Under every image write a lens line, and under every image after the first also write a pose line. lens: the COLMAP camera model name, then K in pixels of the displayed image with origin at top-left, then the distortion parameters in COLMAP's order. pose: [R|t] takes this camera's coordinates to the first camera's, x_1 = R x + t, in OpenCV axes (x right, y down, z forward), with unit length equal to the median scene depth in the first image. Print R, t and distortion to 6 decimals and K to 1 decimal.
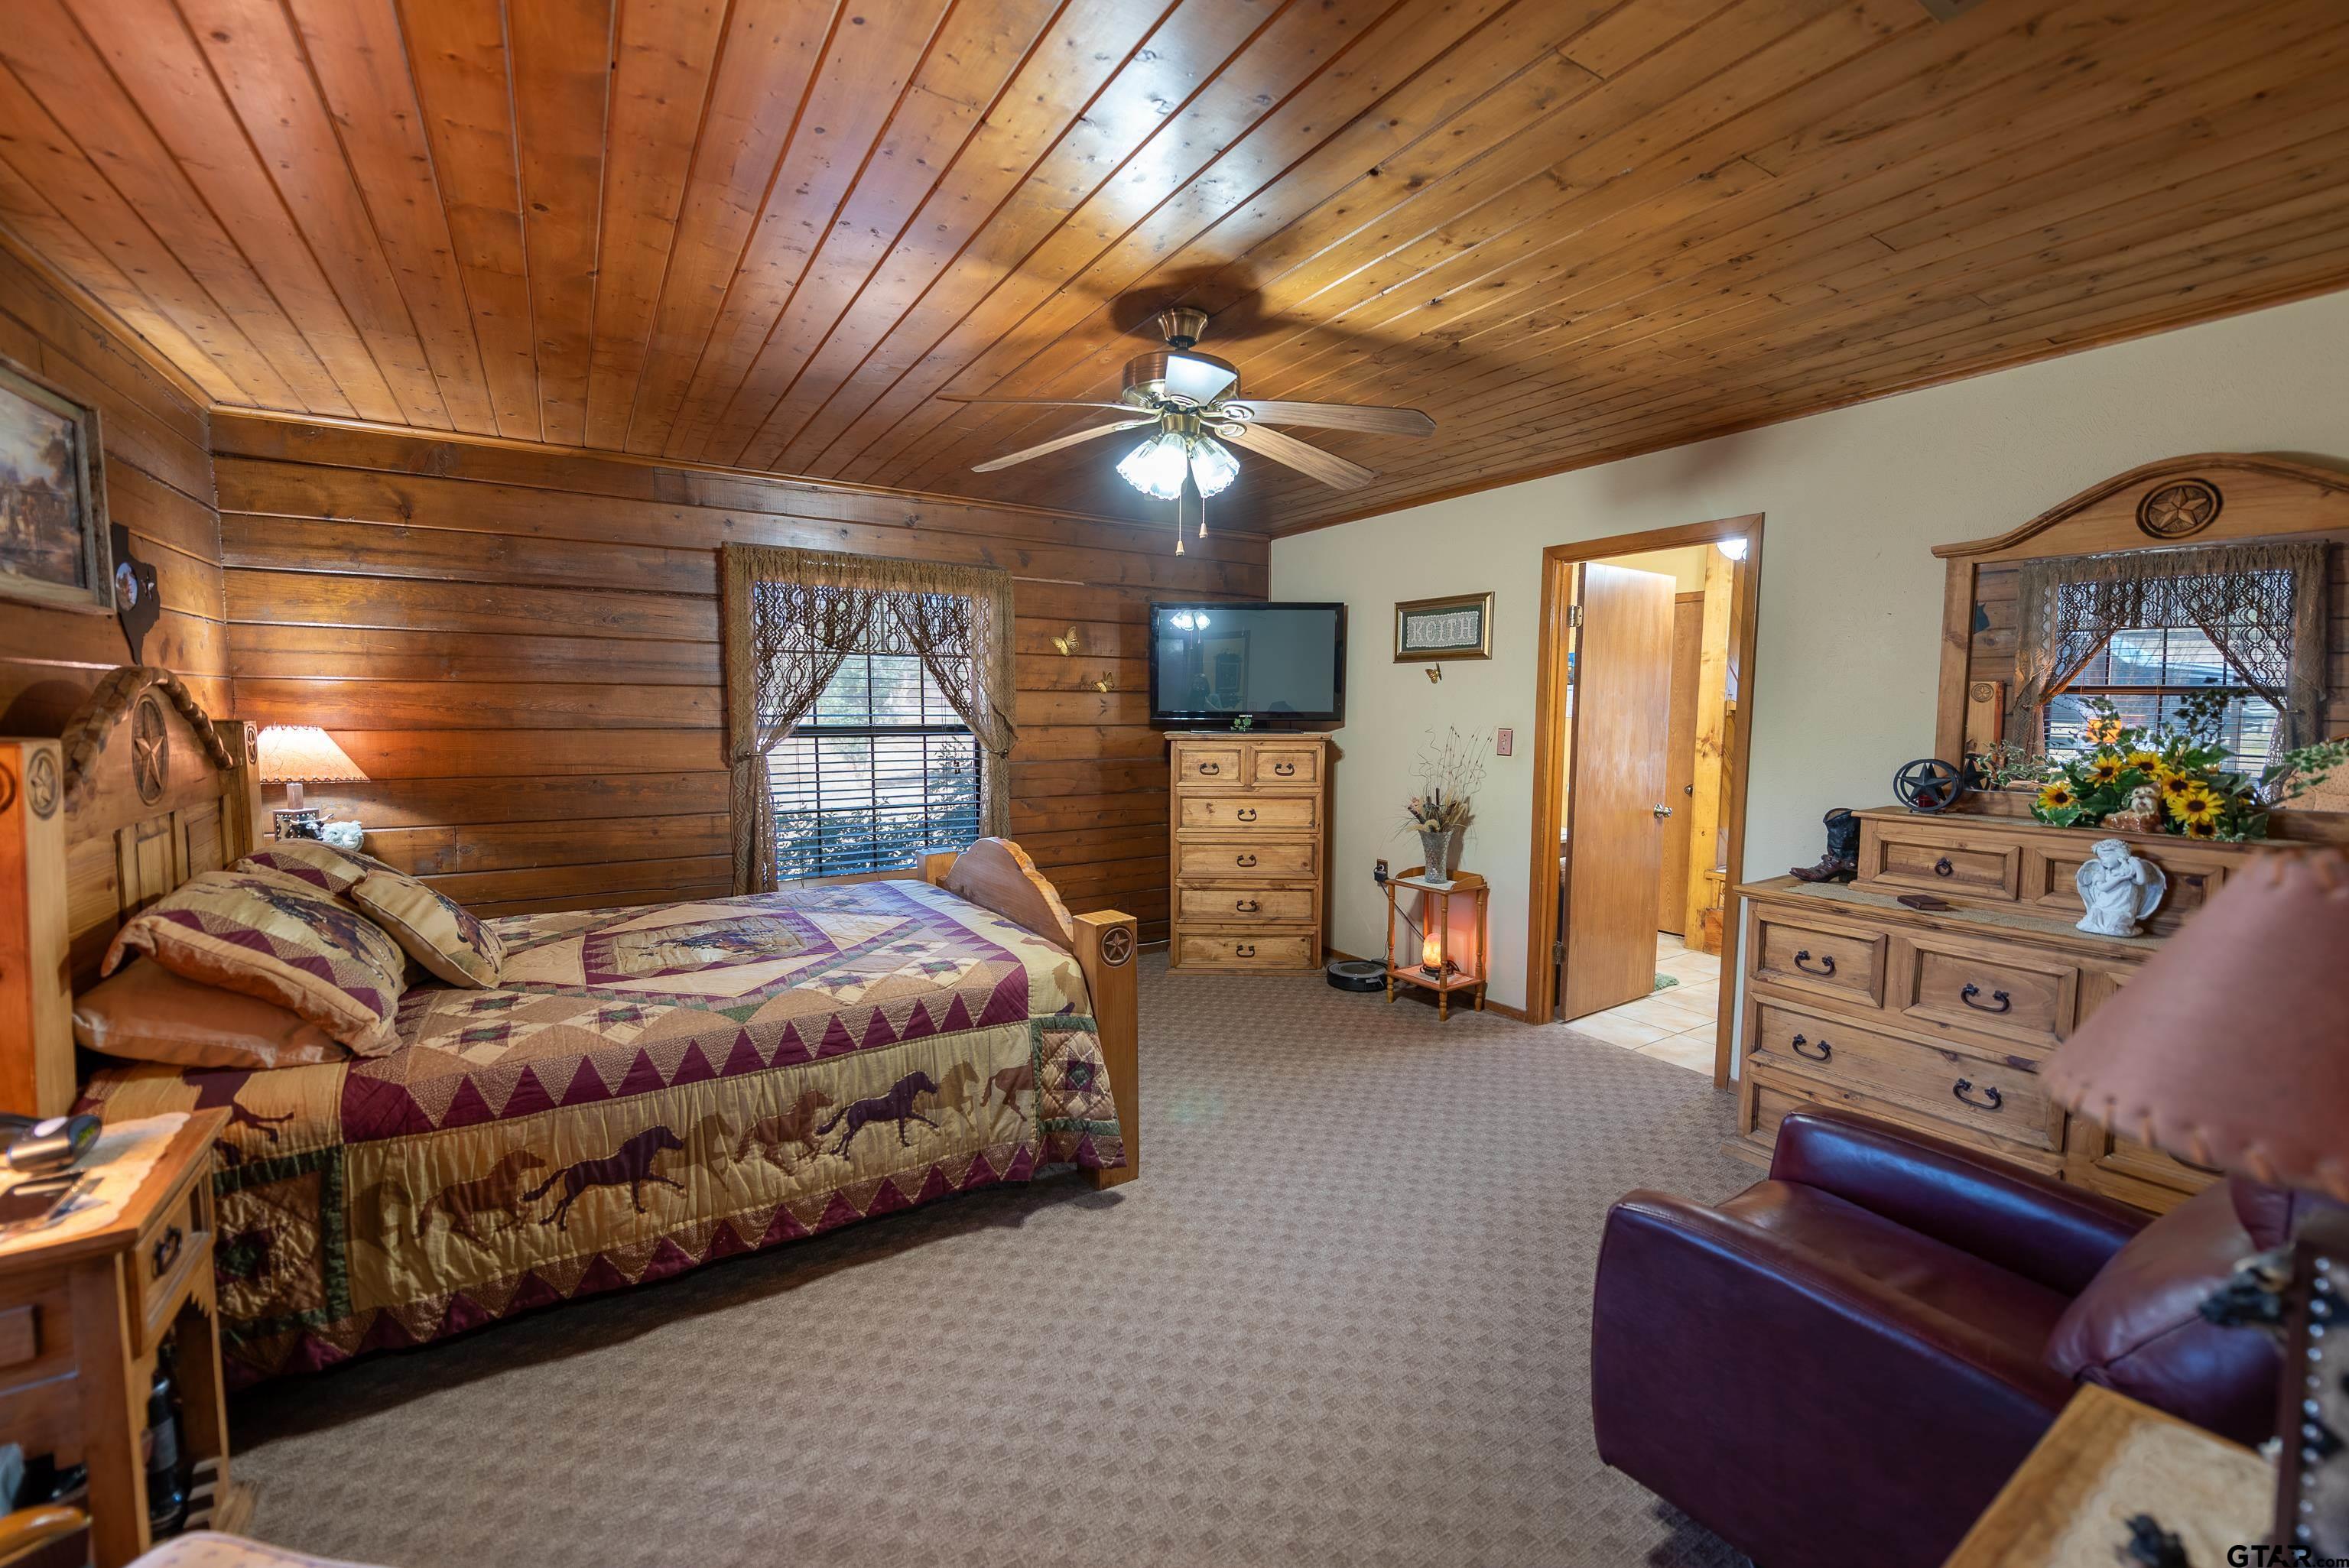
lens RADIAL K [[941.2, 0, 1170.7], [0, 941.2, 787.4], [0, 0, 1]] dist [0.009703, -0.004020]
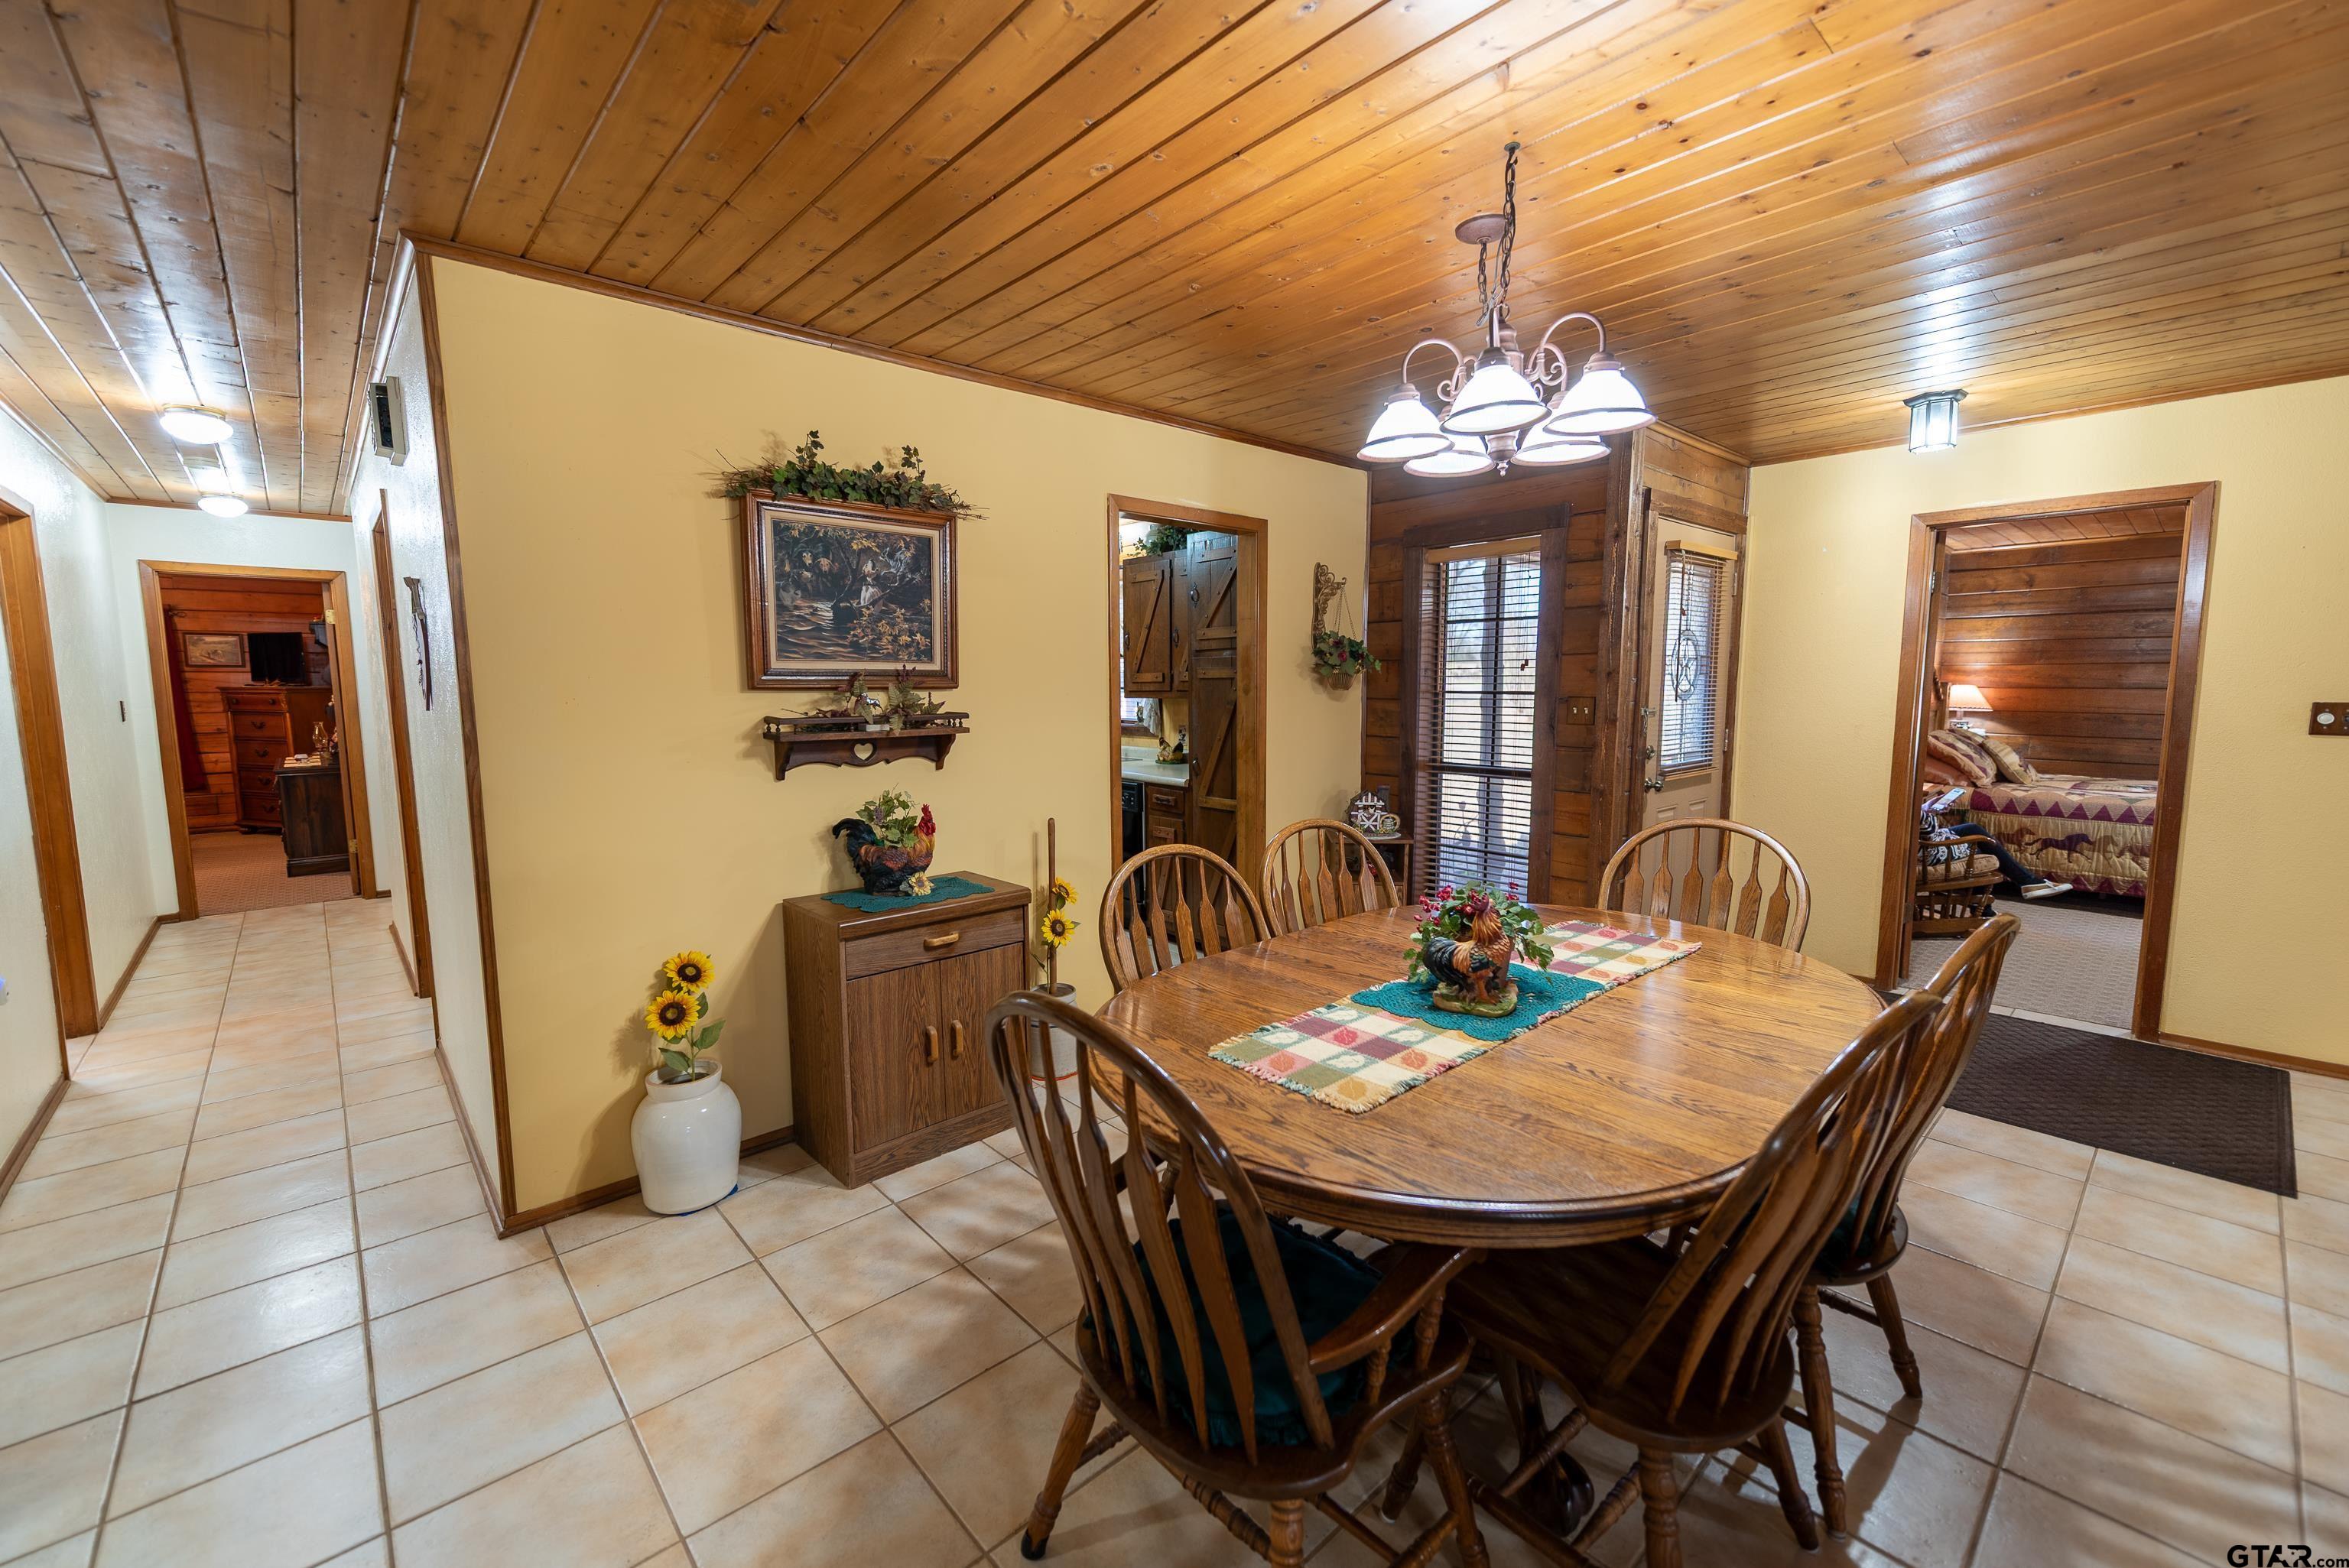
lens RADIAL K [[941.2, 0, 1182.4], [0, 941.2, 786.4], [0, 0, 1]] dist [0.009703, -0.004020]
pose [[0.163269, 0.106104, -0.980860, 1.137081], [-0.079834, 0.992361, 0.094059, 0.123678], [0.983346, 0.062949, 0.170492, -1.354035]]
